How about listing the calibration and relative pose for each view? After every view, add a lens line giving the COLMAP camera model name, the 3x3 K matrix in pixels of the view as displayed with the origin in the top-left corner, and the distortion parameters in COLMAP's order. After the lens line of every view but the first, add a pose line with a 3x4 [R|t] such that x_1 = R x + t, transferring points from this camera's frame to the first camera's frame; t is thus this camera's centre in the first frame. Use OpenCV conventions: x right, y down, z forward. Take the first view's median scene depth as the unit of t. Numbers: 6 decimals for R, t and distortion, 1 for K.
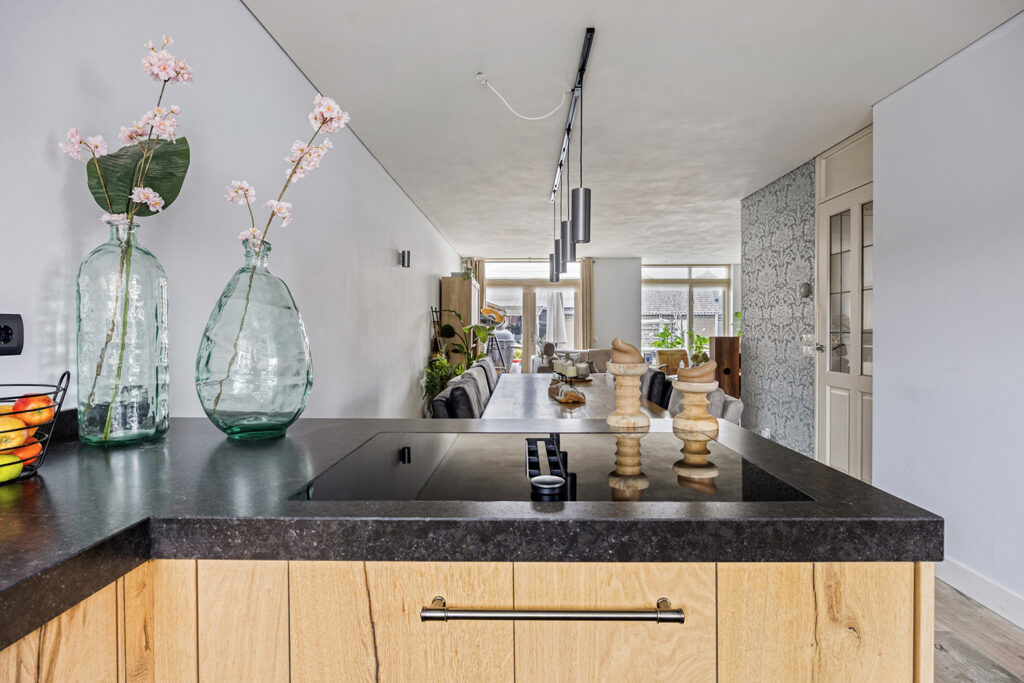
lens RADIAL K [[520.9, 0, 512.0], [0, 520.9, 341.5], [0, 0, 1]] dist [-0.005077, -0.000597]
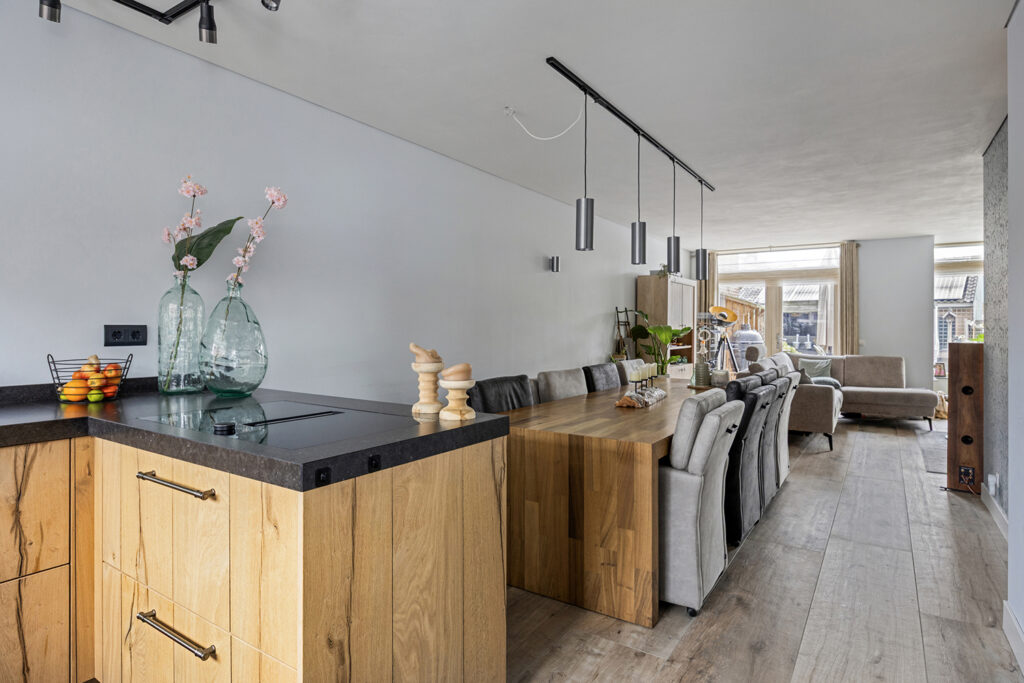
lens RADIAL K [[561.9, 0, 510.1], [0, 561.9, 332.4], [0, 0, 1]] dist [-0.007760, -0.000238]
pose [[0.839822, 0.009322, -0.542782, 1.327031], [-0.016887, 0.999817, -0.008957, -0.027468], [0.542599, 0.016688, 0.839826, -0.044507]]
